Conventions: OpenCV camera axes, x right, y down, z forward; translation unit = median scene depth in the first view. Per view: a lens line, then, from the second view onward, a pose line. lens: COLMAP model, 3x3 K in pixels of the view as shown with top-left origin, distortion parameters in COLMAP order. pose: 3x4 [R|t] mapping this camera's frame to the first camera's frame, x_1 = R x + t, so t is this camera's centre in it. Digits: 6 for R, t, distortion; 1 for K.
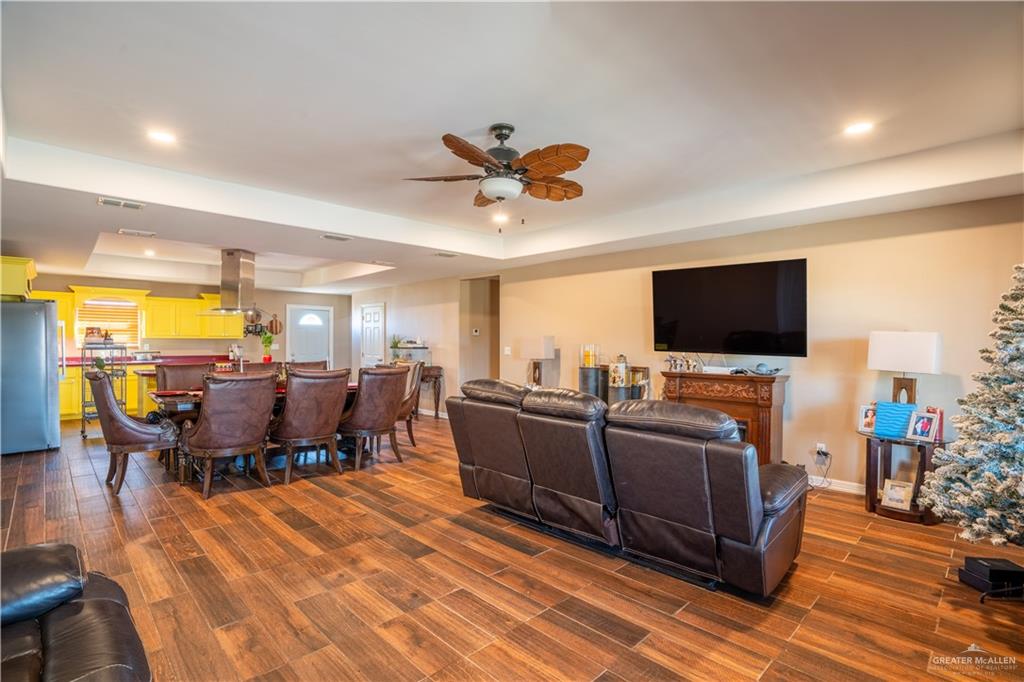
lens RADIAL K [[486.1, 0, 512.0], [0, 486.1, 341.0], [0, 0, 1]] dist [0.000189, -0.000090]
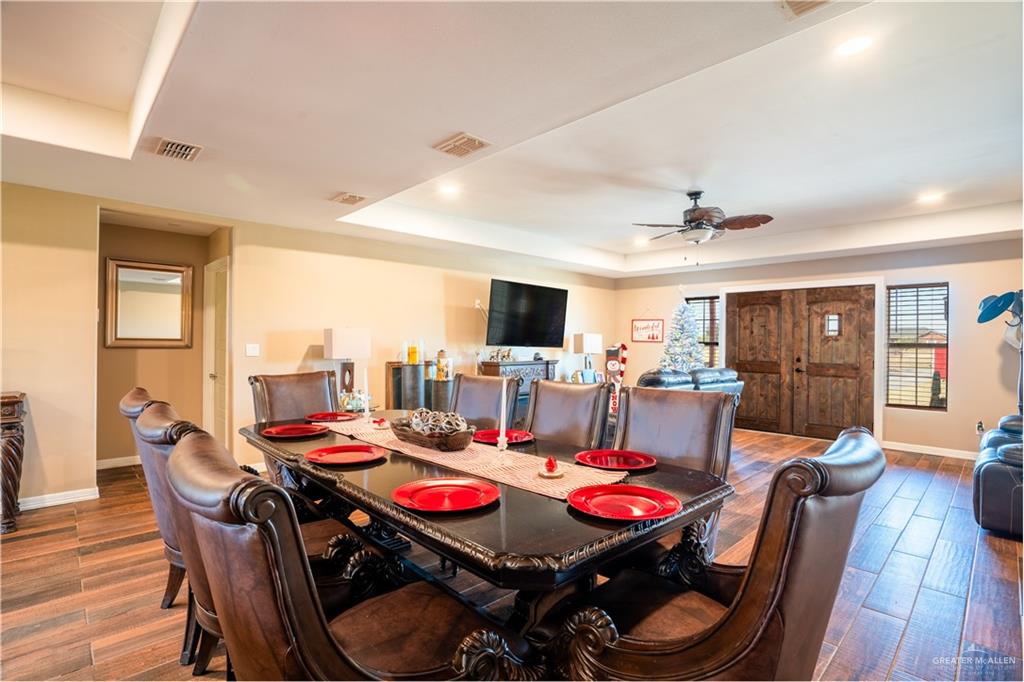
lens RADIAL K [[486.1, 0, 512.0], [0, 486.1, 341.0], [0, 0, 1]] dist [0.000189, -0.000090]
pose [[0.013138, -0.010754, 0.999856, -1.086685], [-0.012000, 0.999868, 0.010912, -0.003994], [-0.999842, -0.012142, 0.013007, 1.115663]]
